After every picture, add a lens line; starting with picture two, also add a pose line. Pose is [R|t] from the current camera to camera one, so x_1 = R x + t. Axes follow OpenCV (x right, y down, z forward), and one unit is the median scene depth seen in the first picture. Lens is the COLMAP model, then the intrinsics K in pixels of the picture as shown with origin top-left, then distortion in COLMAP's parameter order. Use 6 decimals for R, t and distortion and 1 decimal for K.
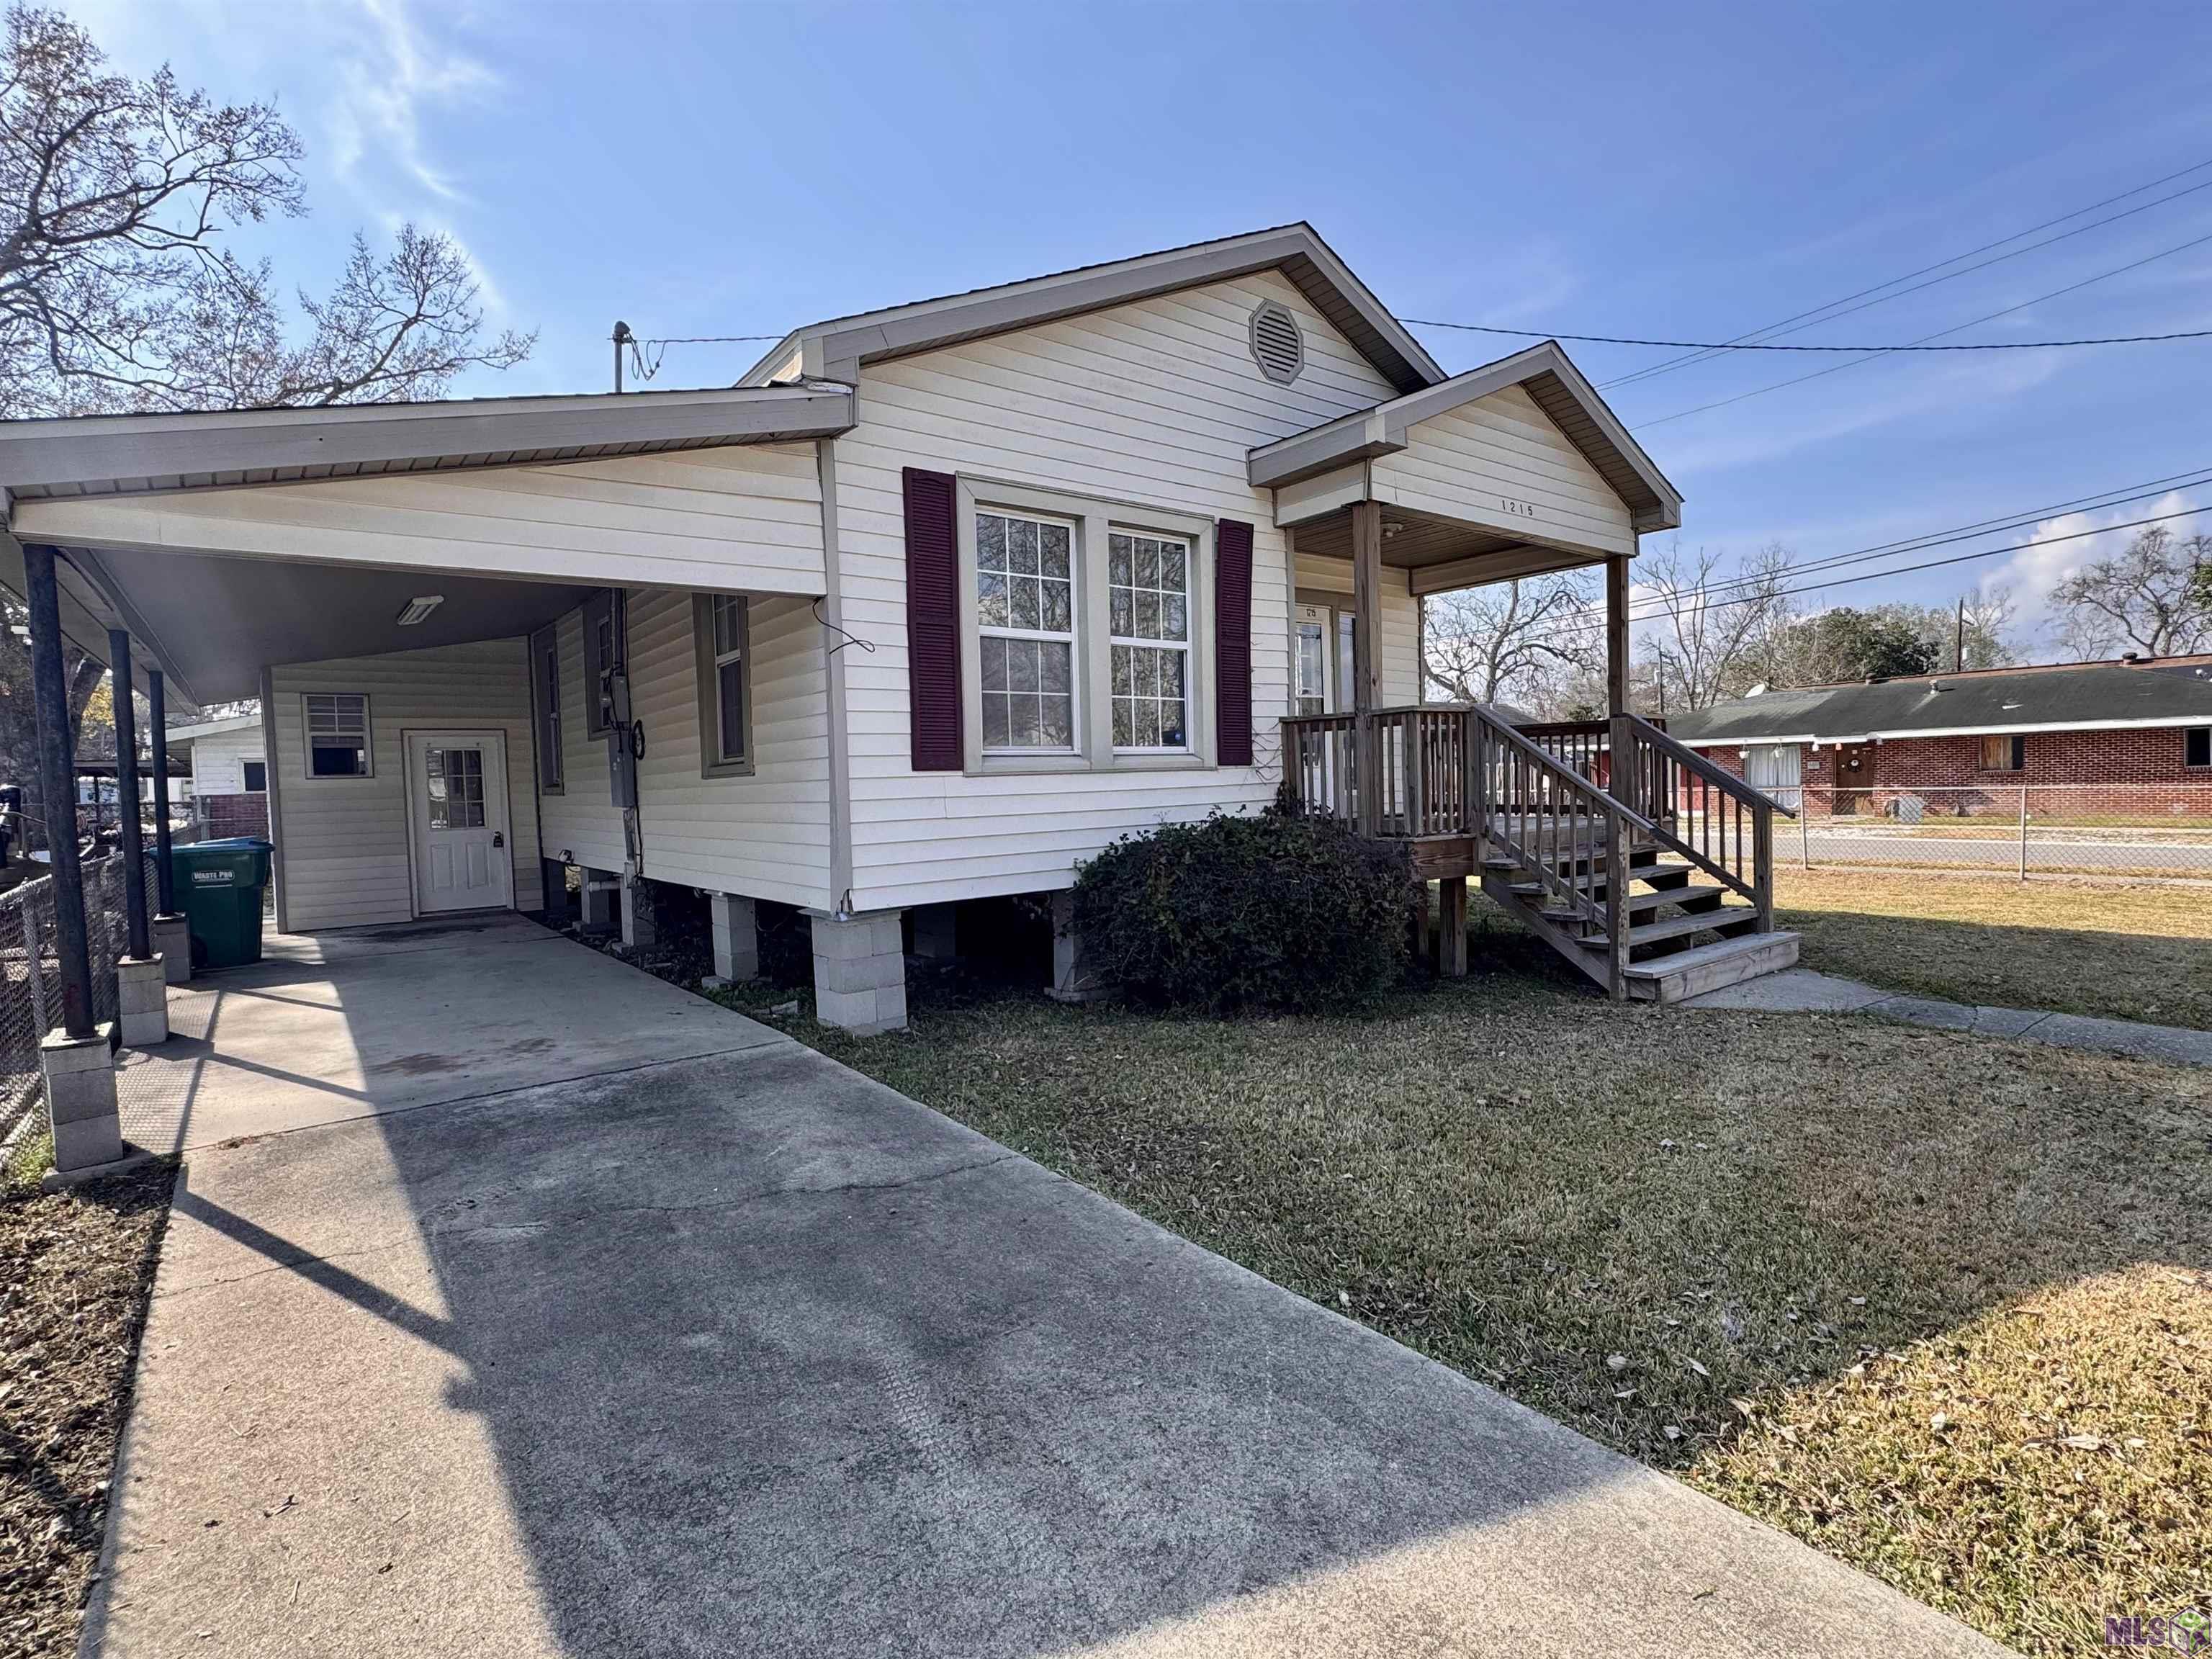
lens RADIAL K [[1075.4, 0, 1094.2], [0, 1075.4, 824.5], [0, 0, 1]] dist [-0.001109, 0.000461]
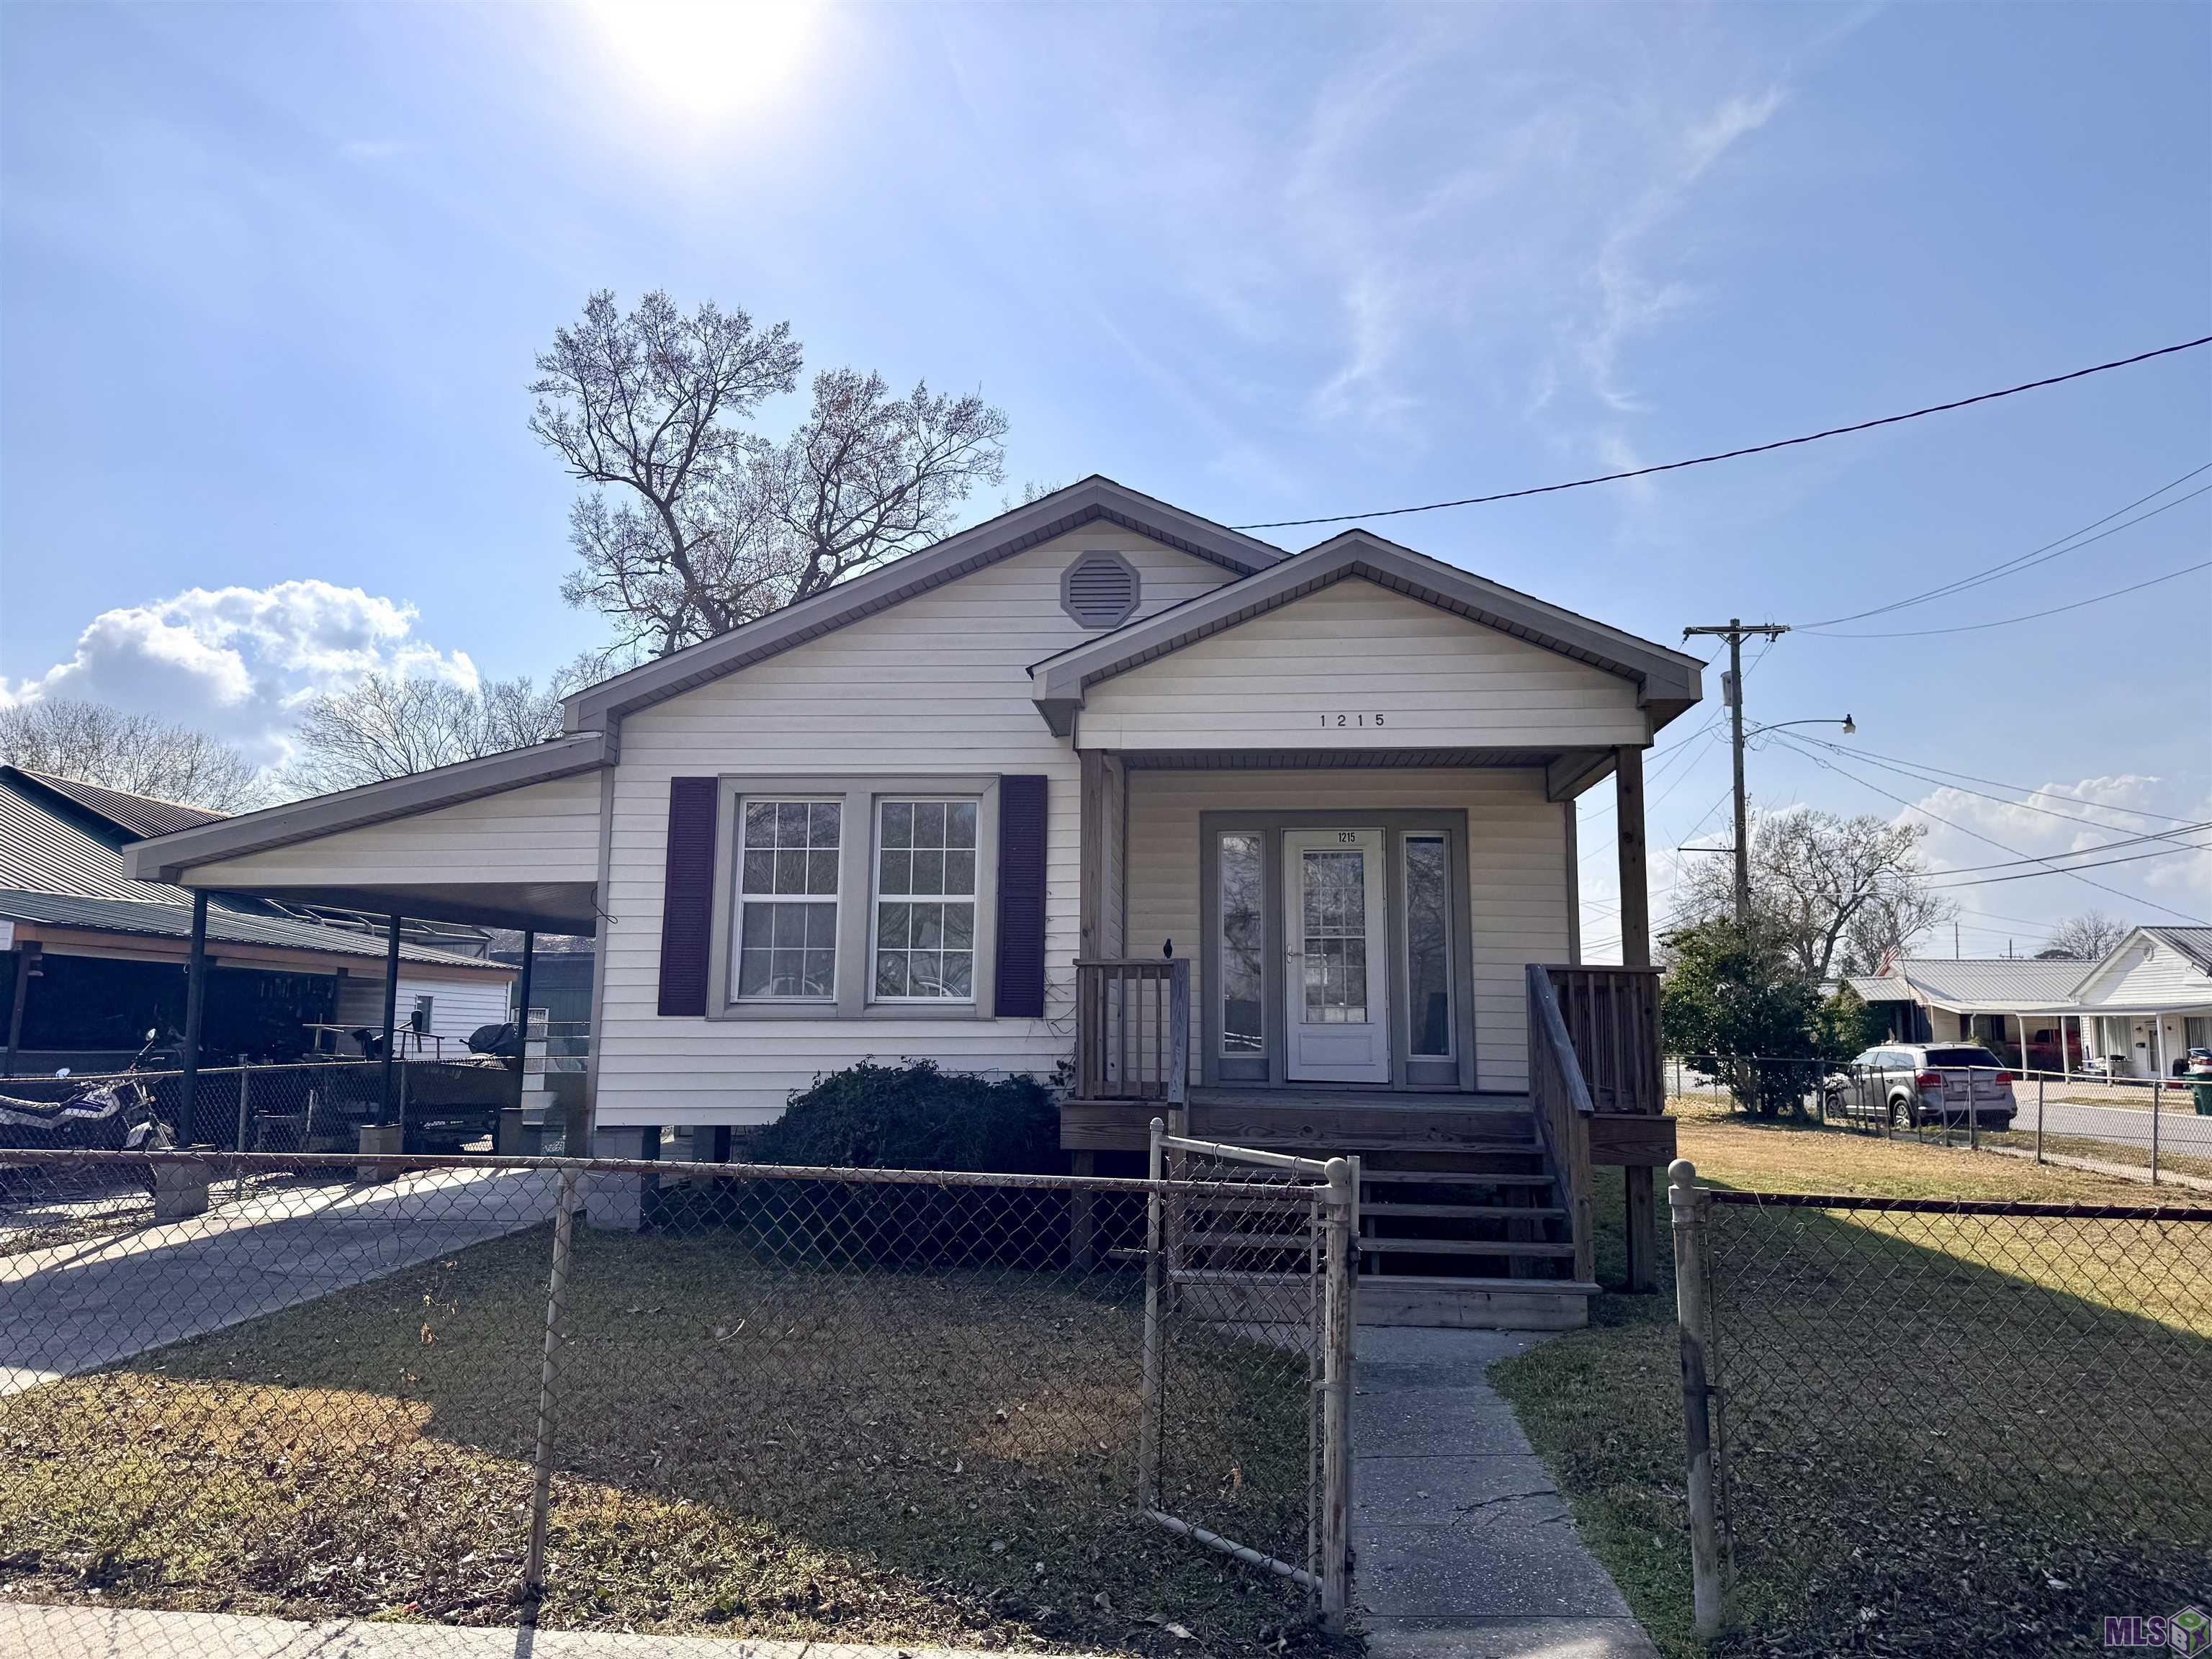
lens RADIAL K [[1525.5, 0, 1106.7], [0, 1525.5, 813.2], [0, 0, 1]] dist [0.099578, -0.150355]
pose [[0.746096, -0.061866, -0.662958, 1.157908], [-0.057486, 0.985971, -0.156705, -0.025361], [0.663353, 0.155028, 0.732072, 0.002604]]
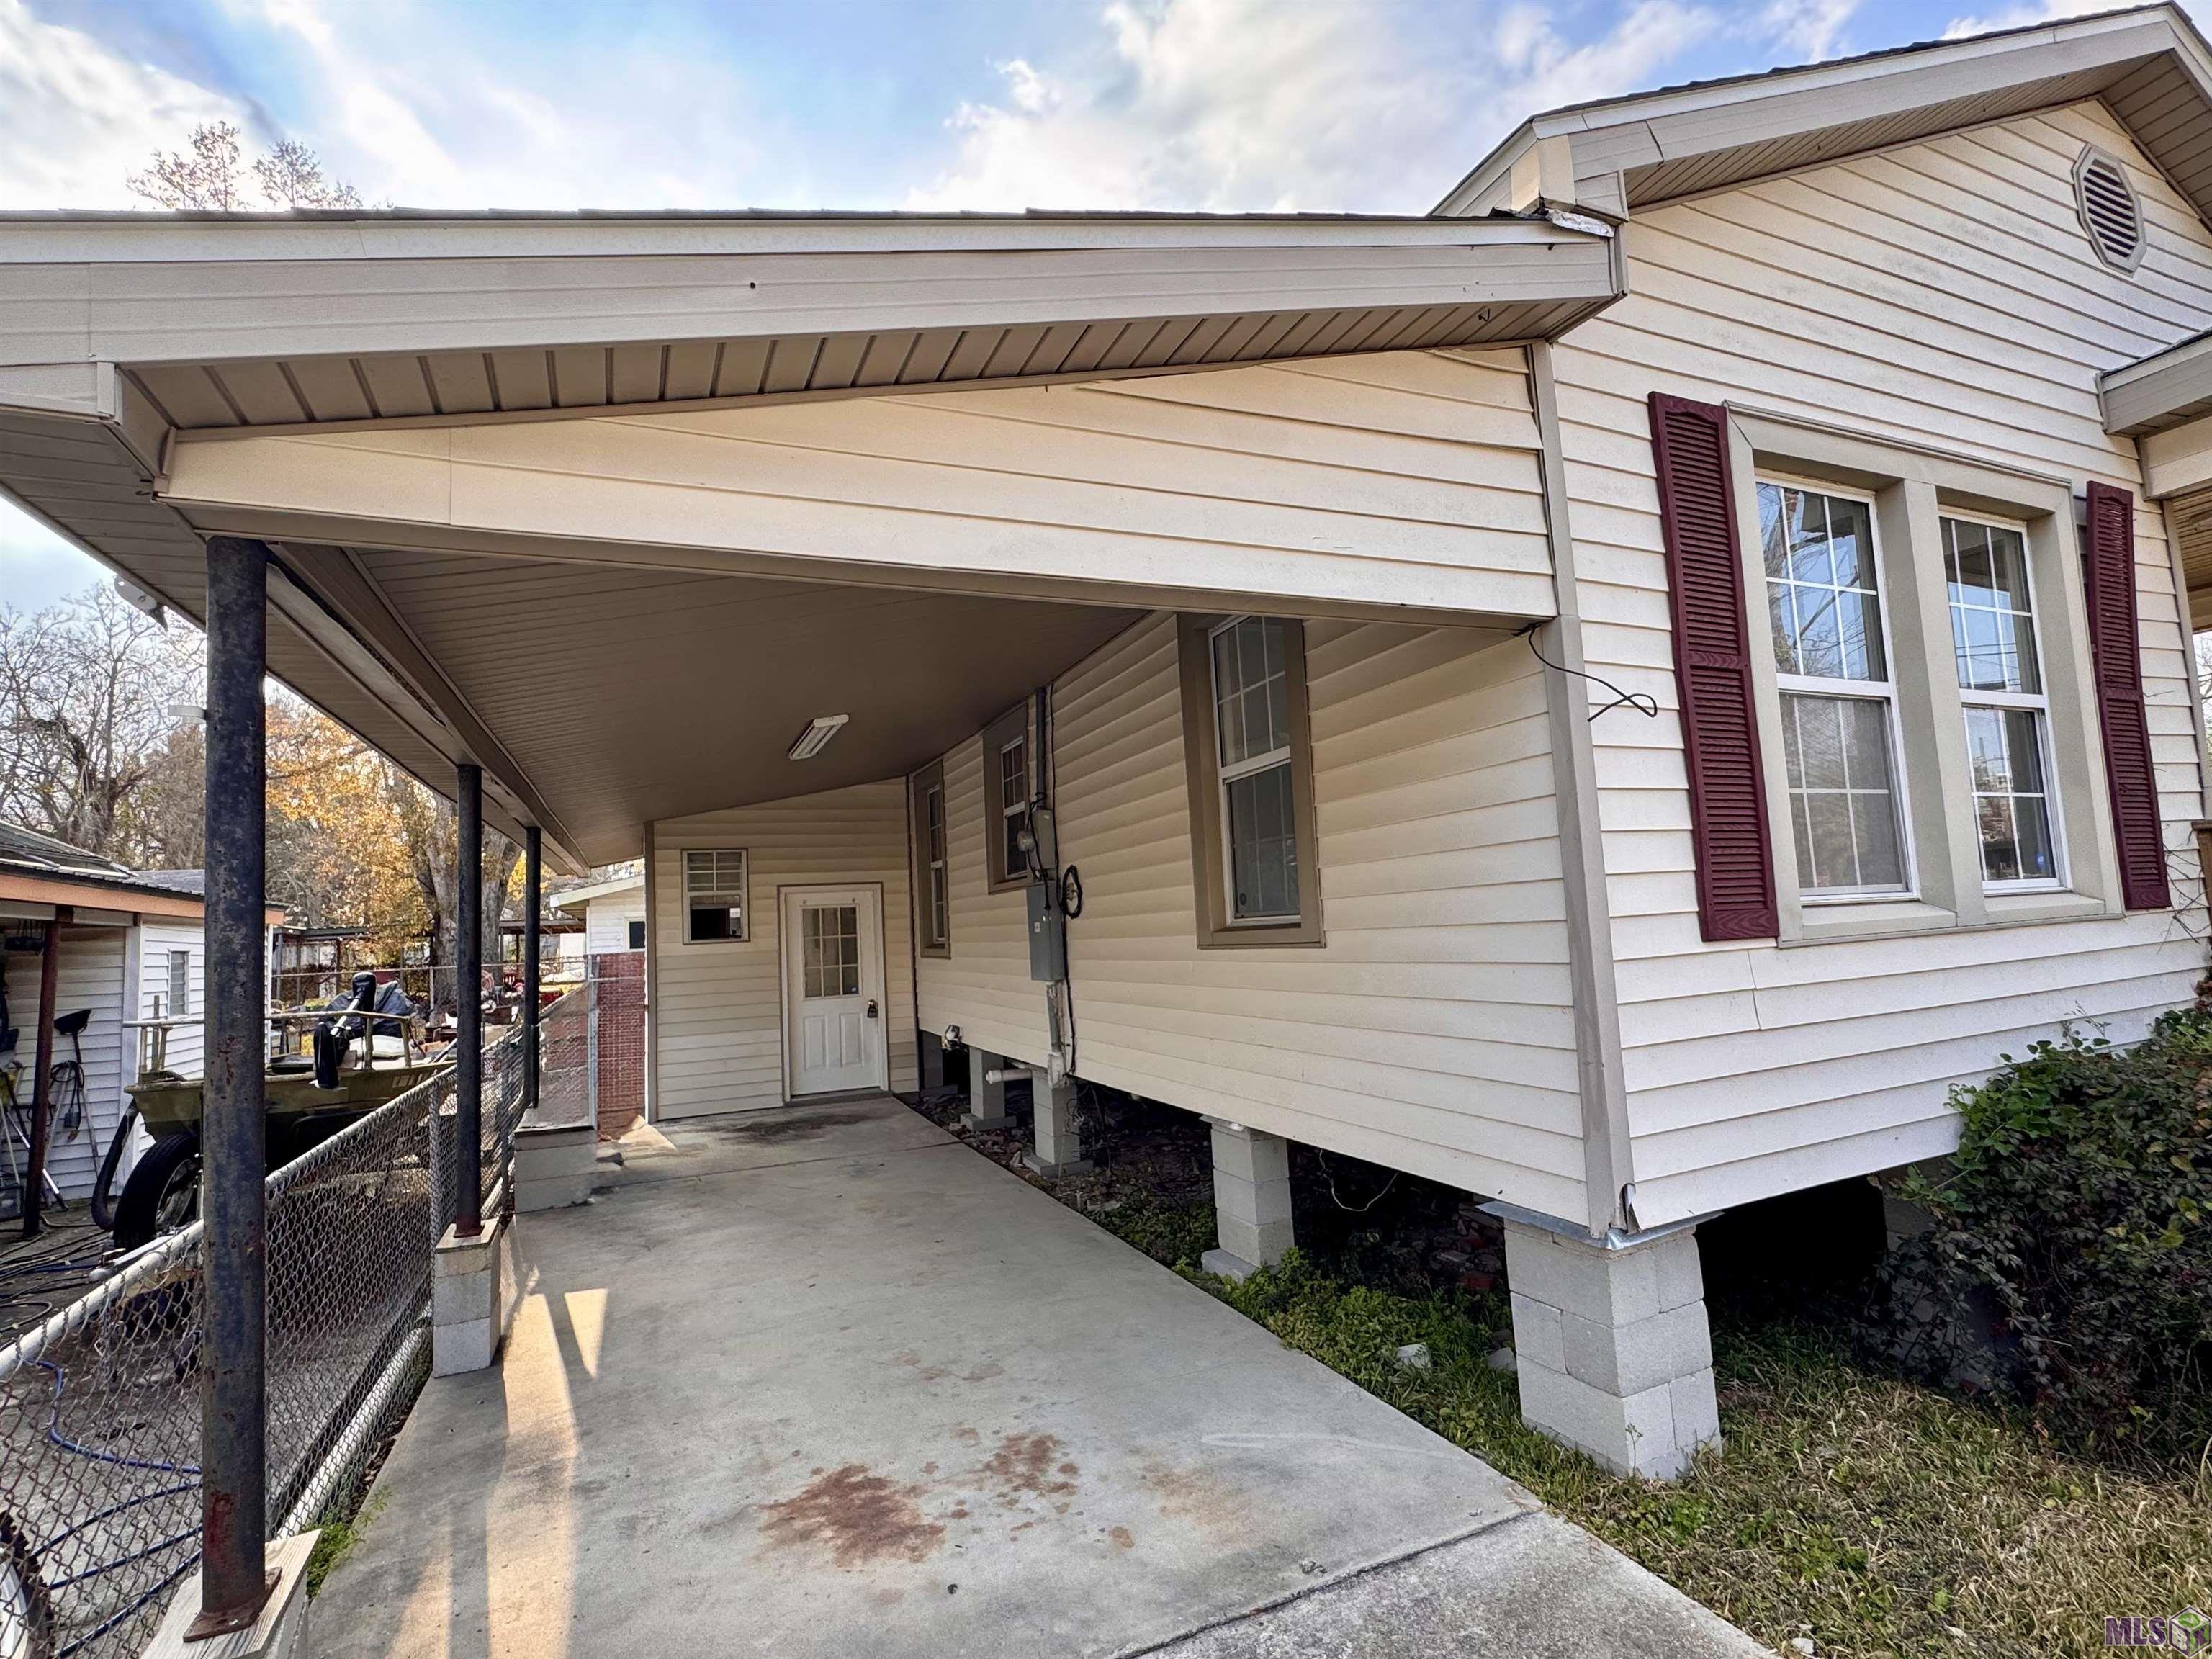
lens RADIAL K [[1043.6, 0, 1106.0], [0, 1043.6, 829.5], [0, 0, 1]] dist [-0.002380, -0.000469]
pose [[0.969859, -0.042580, -0.239918, -0.267079], [0.012639, 0.992079, -0.124979, -0.036513], [0.243339, 0.118179, 0.962715, 0.355328]]
